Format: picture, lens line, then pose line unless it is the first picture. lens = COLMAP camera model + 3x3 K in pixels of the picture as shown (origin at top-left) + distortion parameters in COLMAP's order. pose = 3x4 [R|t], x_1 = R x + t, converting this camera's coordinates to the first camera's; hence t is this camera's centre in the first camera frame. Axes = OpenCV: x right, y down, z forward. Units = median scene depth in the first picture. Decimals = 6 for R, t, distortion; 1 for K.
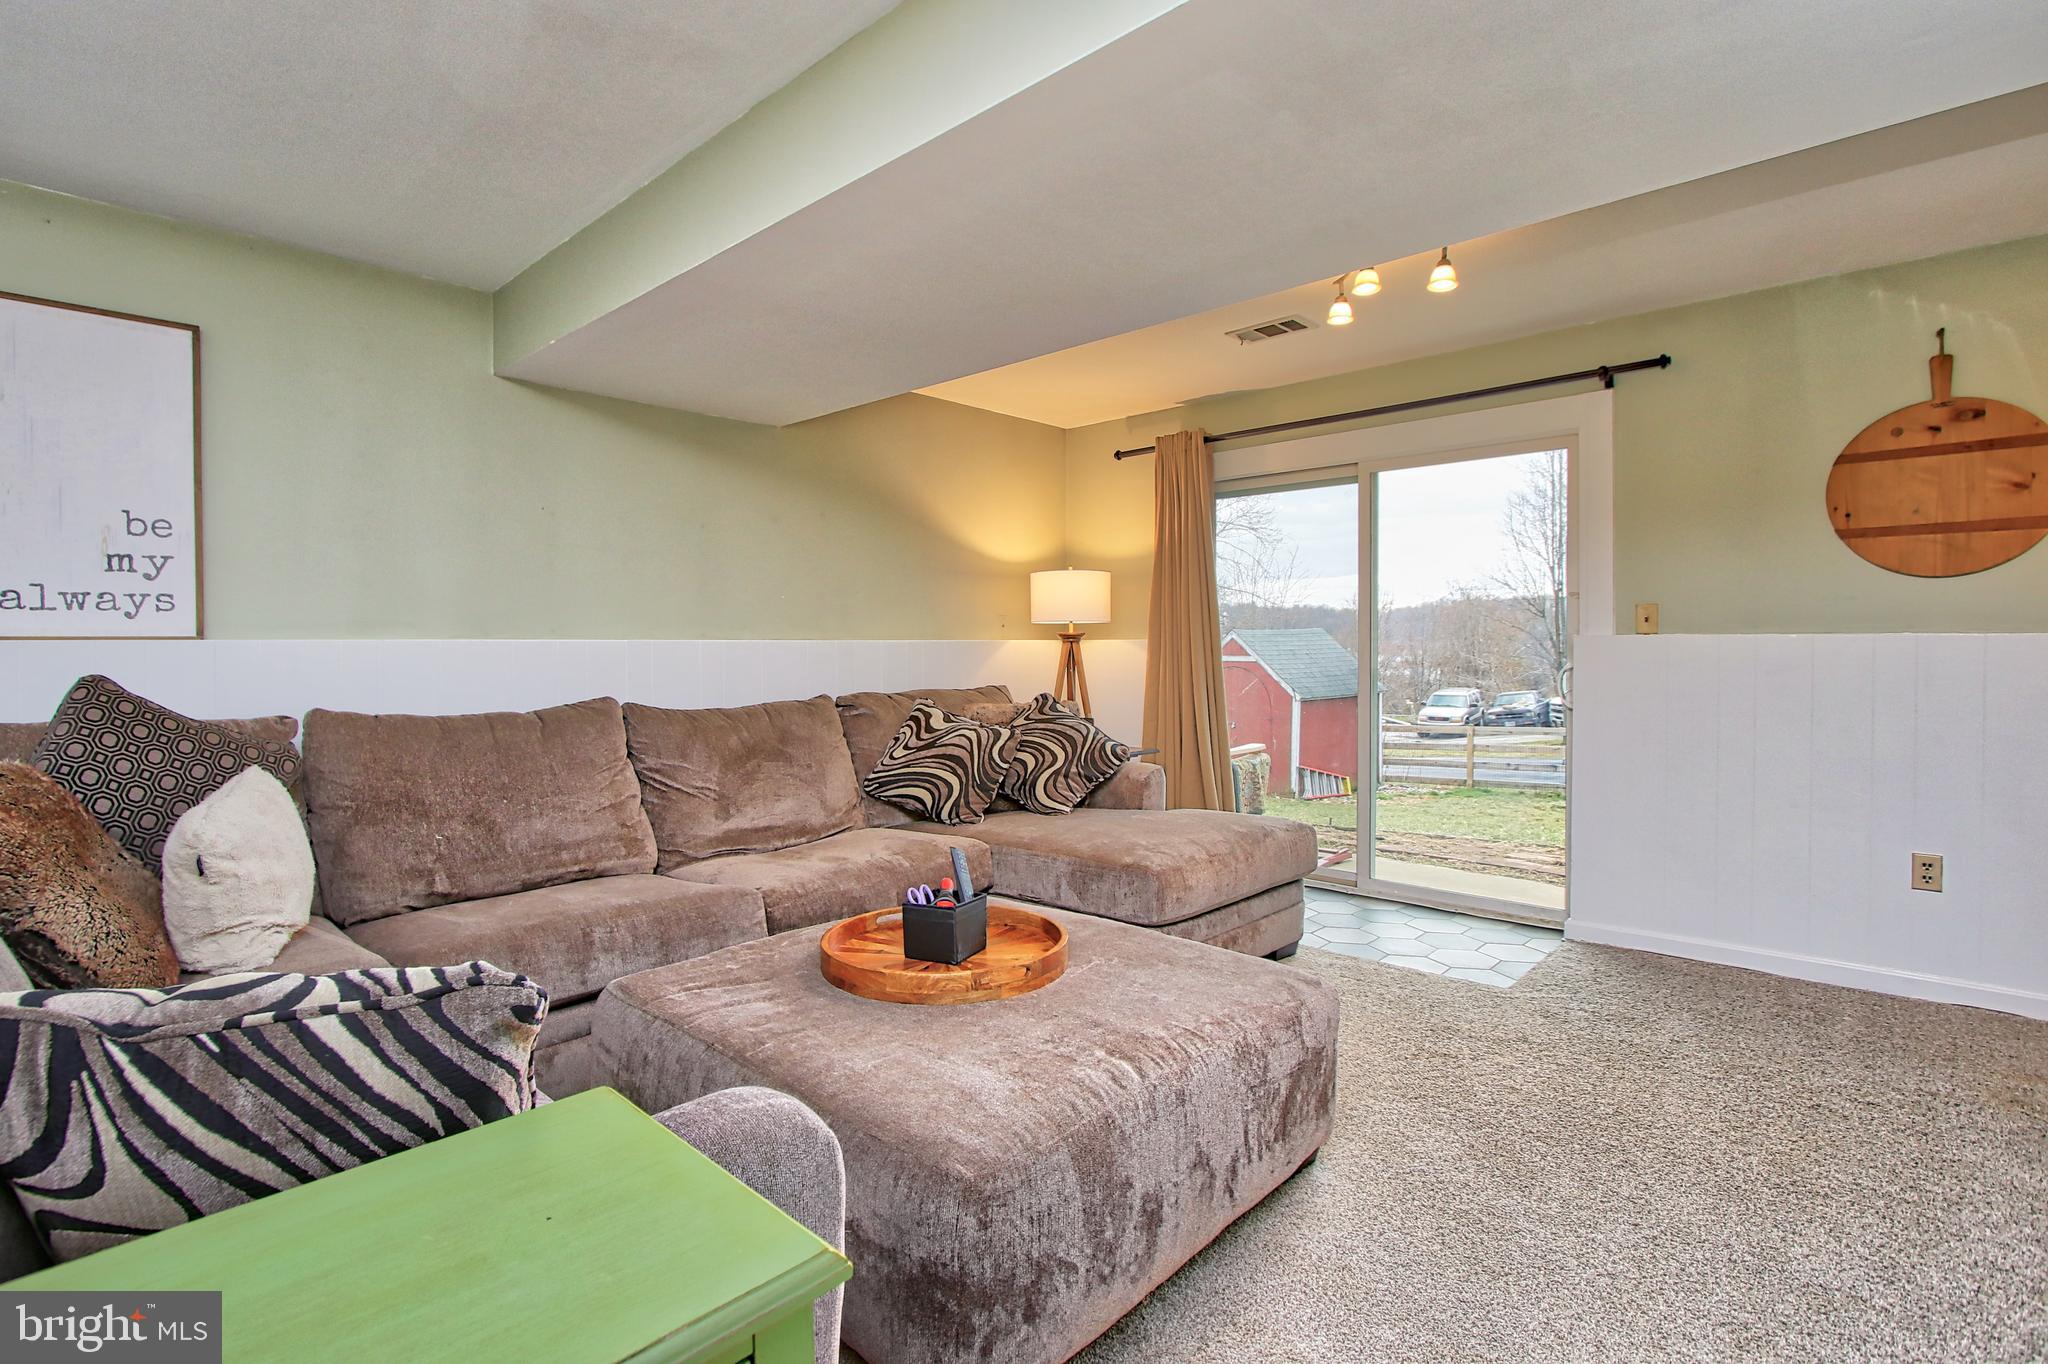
lens RADIAL K [[937.8, 0, 977.9], [0, 937.8, 666.7], [0, 0, 1]] dist [-0.019086, 0.001863]
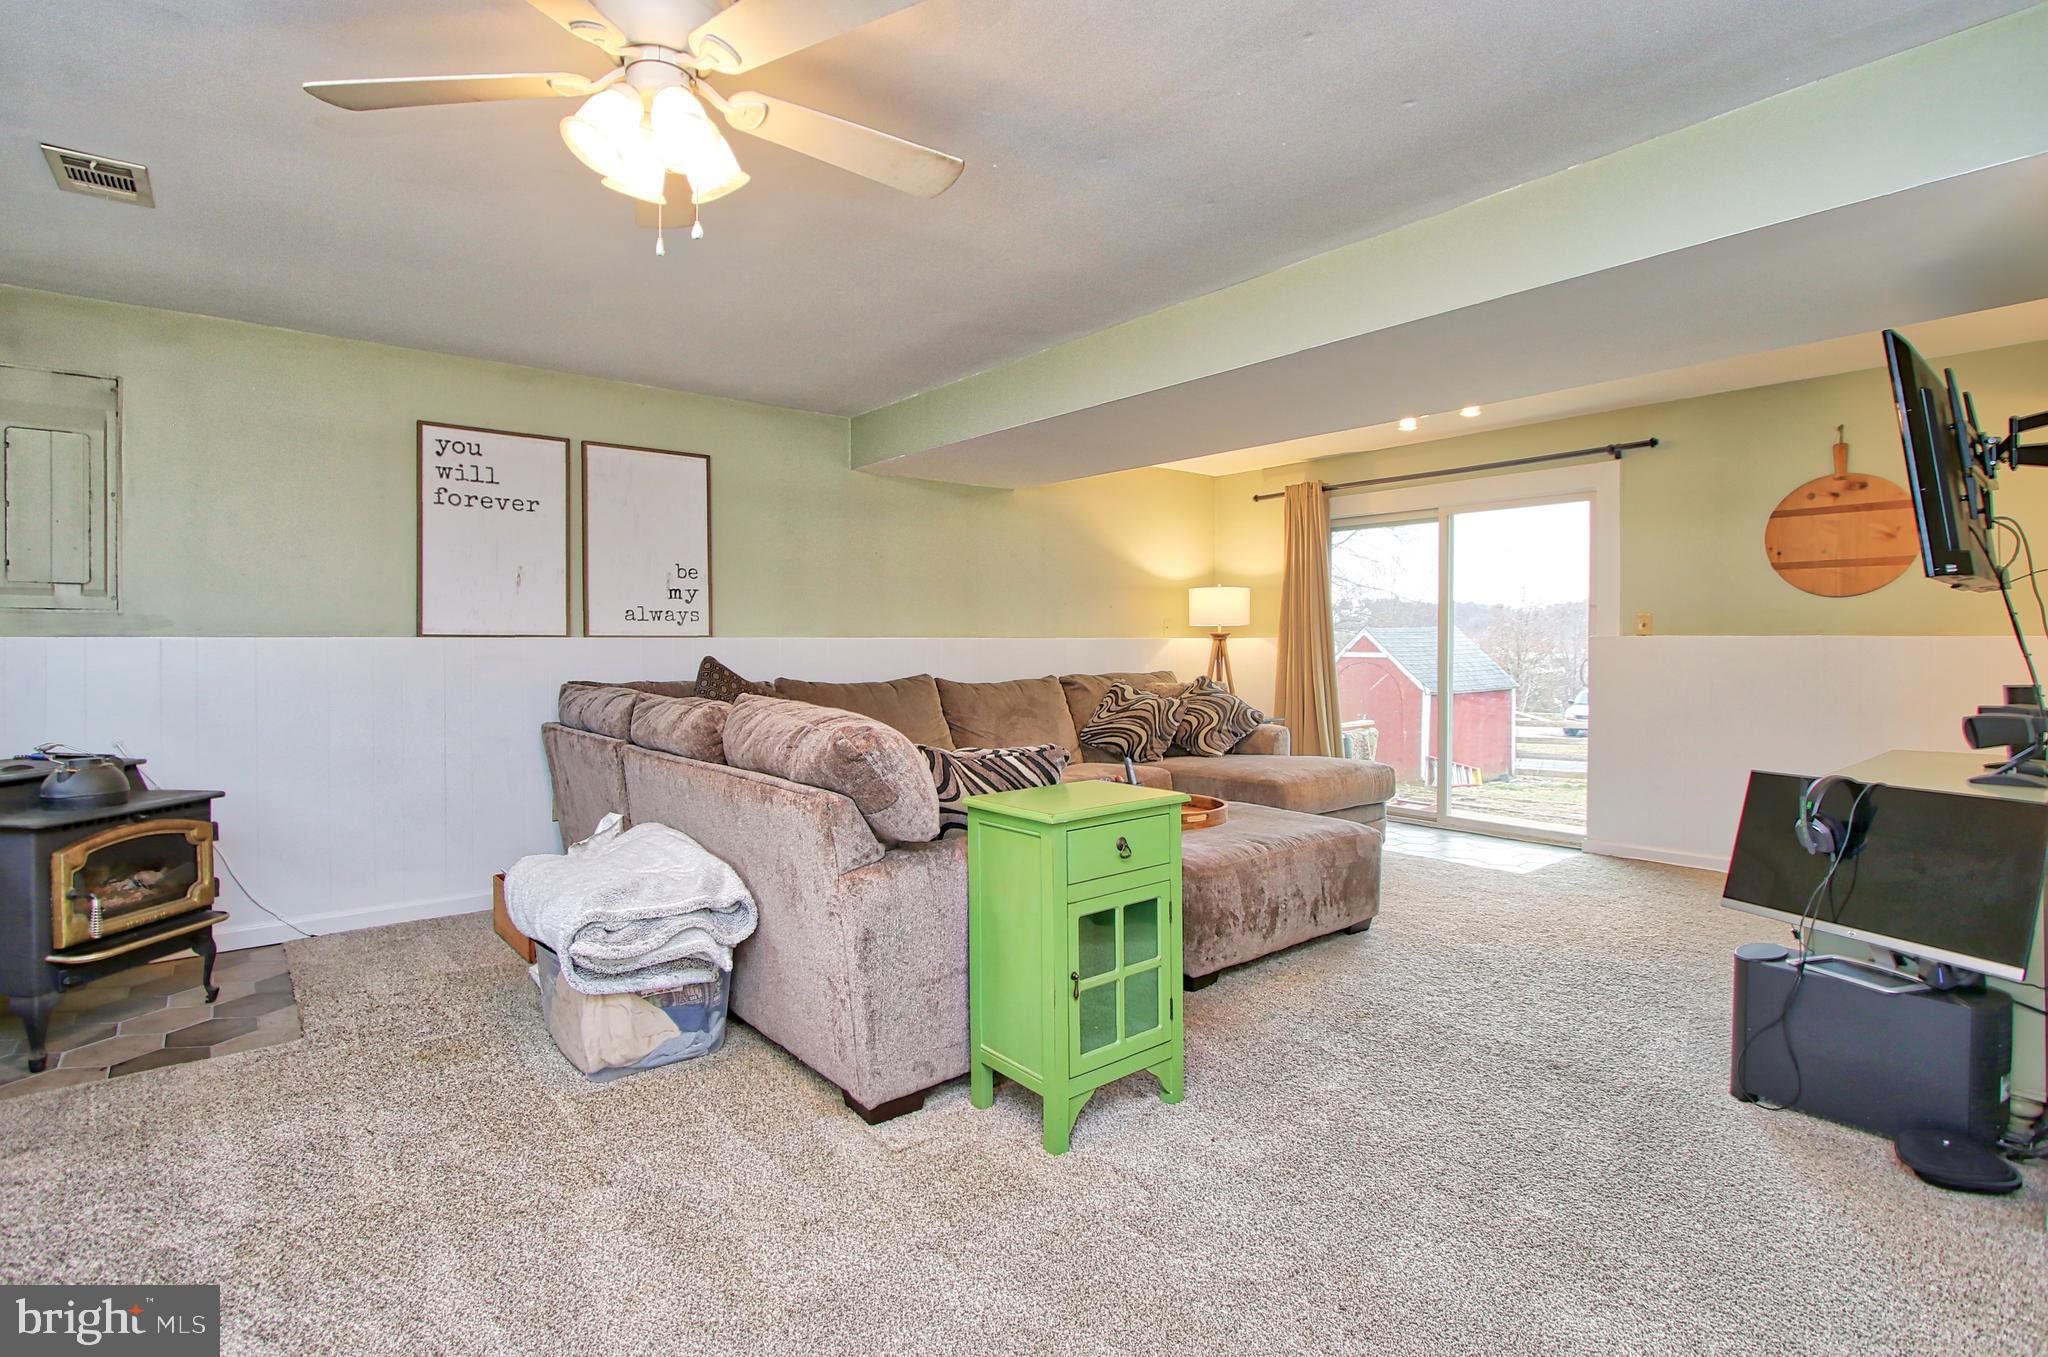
lens RADIAL K [[938.1, 0, 988.3], [0, 938.1, 653.4], [0, 0, 1]] dist [-0.018697, -0.000042]
pose [[0.991939, 0.004906, -0.126623, -0.083009], [-0.006114, 0.999939, -0.009157, 0.010483], [0.126570, 0.009858, 0.991909, -0.523158]]
